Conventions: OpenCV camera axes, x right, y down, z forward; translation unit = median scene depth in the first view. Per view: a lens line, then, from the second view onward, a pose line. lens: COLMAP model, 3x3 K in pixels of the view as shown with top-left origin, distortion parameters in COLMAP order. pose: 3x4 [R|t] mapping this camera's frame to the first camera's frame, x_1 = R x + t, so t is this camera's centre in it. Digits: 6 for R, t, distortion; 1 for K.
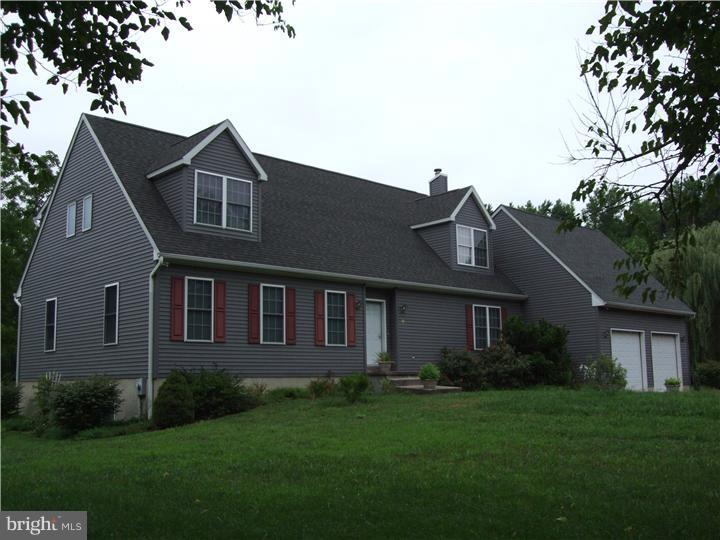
lens RADIAL K [[756.8, 0, 360.0], [0, 756.8, 270.0], [0, 0, 1]] dist [-0.137149, 0.179718]
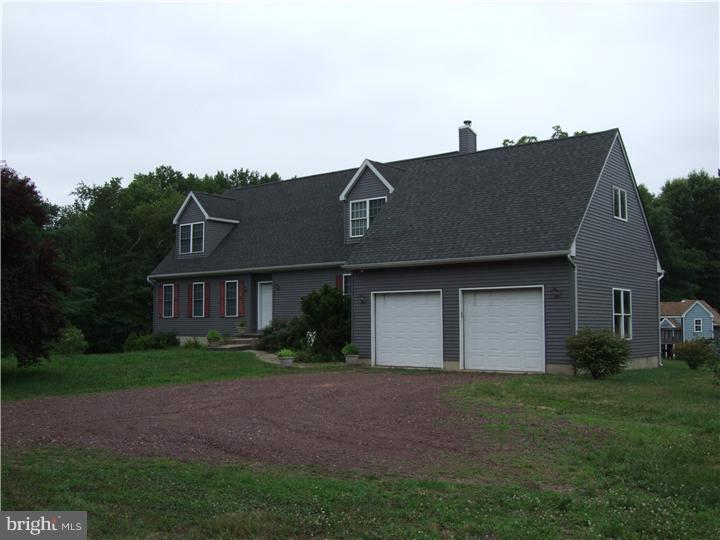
lens RADIAL K [[756.8, 0, 360.0], [0, 756.8, 270.0], [0, 0, 1]] dist [-0.137149, 0.179718]
pose [[0.020547, -0.112713, -0.993415, 1.188137], [0.059444, 0.992005, -0.111324, 0.154095], [0.998020, -0.056765, 0.027083, 0.990733]]
